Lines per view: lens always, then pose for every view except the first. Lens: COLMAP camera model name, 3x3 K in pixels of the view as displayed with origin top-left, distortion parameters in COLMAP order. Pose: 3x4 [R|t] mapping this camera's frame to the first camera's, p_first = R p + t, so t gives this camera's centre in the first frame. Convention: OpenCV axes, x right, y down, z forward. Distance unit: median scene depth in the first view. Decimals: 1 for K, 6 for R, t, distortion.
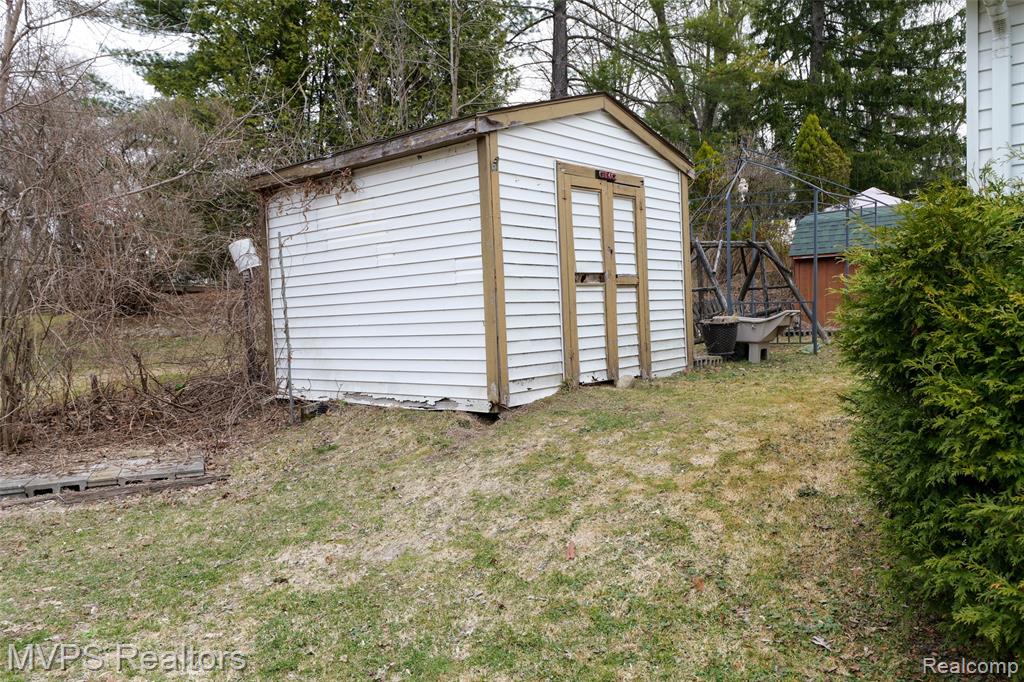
lens RADIAL K [[756.8, 0, 555.5], [0, 756.8, 327.0], [0, 0, 1]] dist [-0.001745, 0.002617]
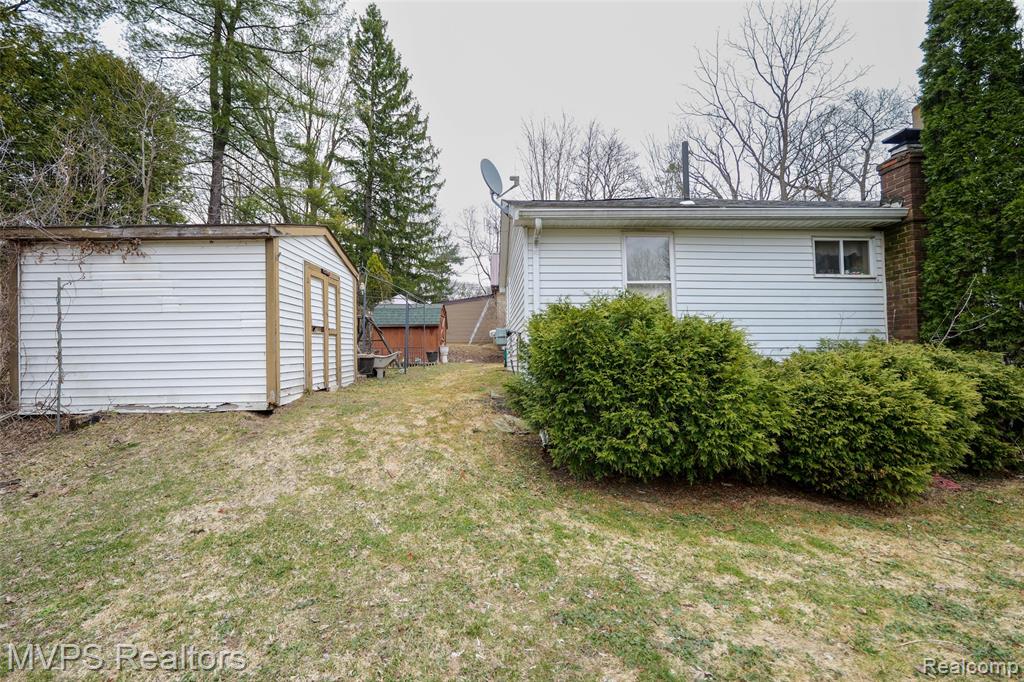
lens RADIAL K [[395.2, 0, 508.9], [0, 395.2, 336.9], [0, 0, 1]] dist [-0.010146, 0.000578]
pose [[0.746065, 0.047181, 0.664200, -0.245880], [-0.001145, 0.997576, -0.069577, 0.016202], [-0.665872, 0.051148, 0.744310, 0.038452]]
